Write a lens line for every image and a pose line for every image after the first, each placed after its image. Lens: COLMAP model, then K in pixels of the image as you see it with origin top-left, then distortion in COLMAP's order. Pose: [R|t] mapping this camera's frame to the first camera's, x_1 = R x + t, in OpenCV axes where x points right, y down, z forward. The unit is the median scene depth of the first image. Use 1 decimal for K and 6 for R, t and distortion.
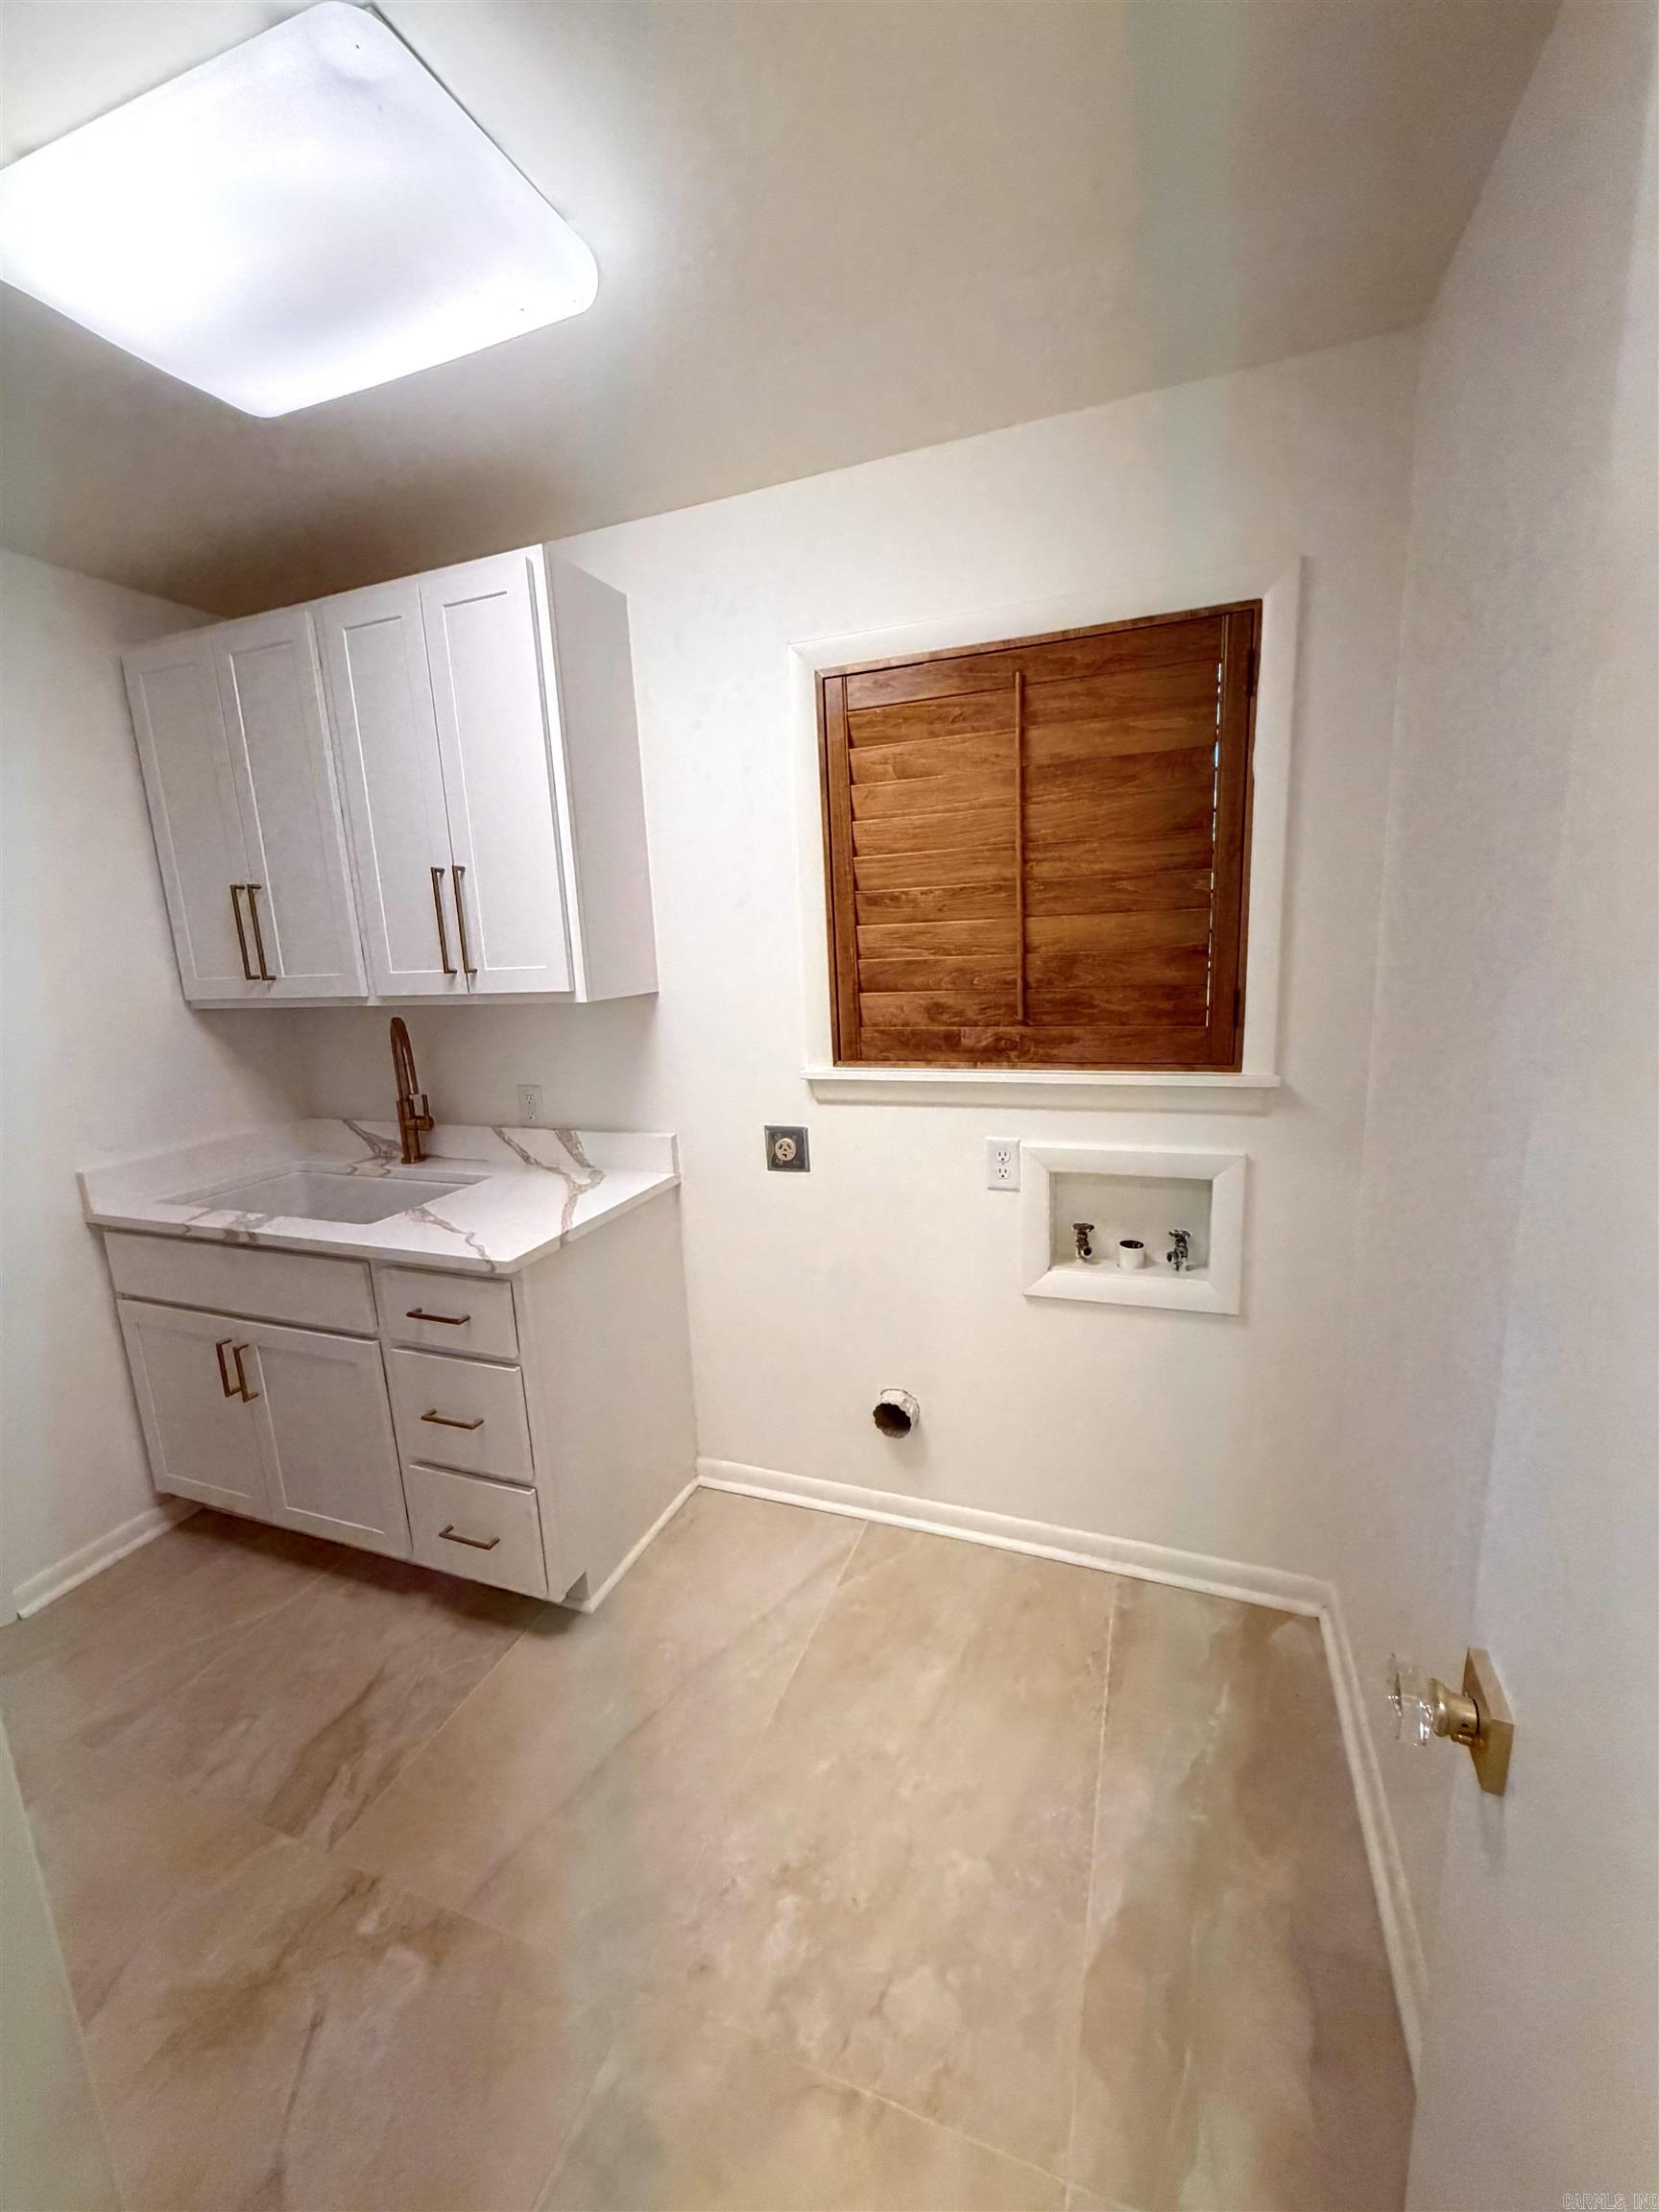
lens RADIAL K [[885.6, 0, 830.9], [0, 885.6, 1098.1], [0, 0, 1]] dist [0.000798, -0.000081]
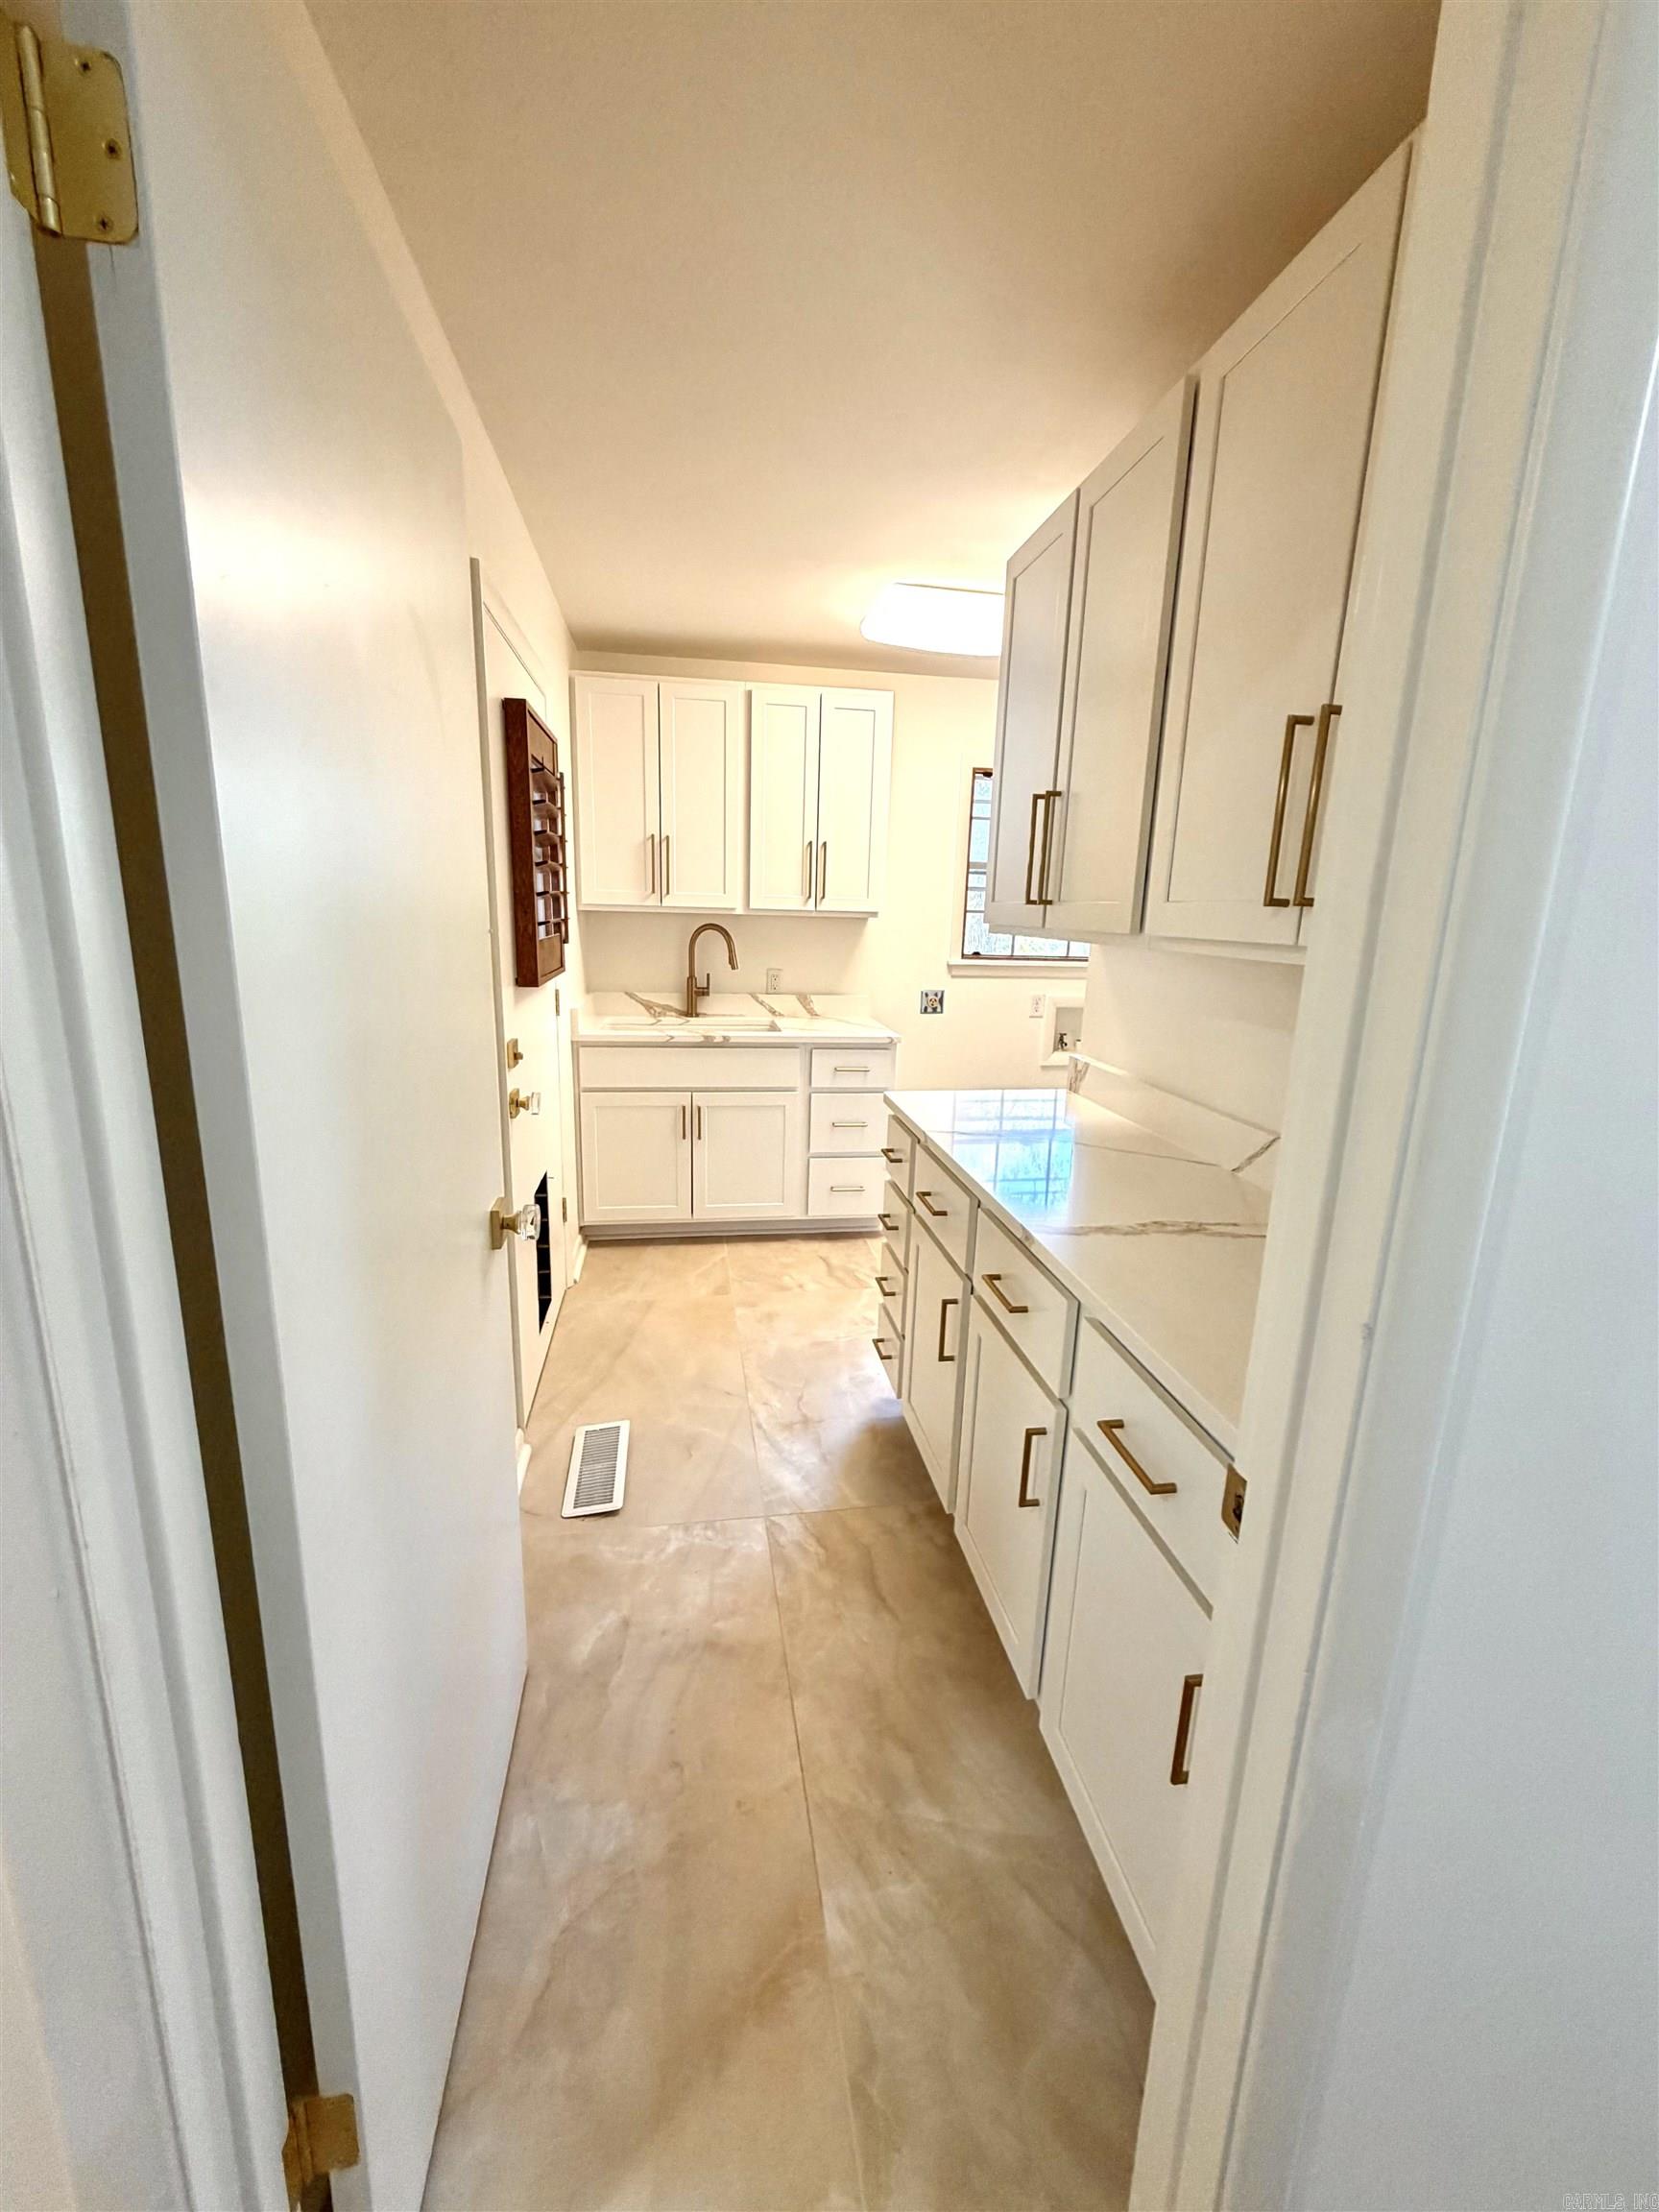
lens RADIAL K [[885.6, 0, 830.9], [0, 885.6, 1098.1], [0, 0, 1]] dist [0.000798, -0.000081]
pose [[0.858260, -0.035192, 0.512008, -1.243519], [0.024053, 0.999308, 0.028366, 0.206238], [-0.512652, -0.012030, 0.858512, -0.574348]]
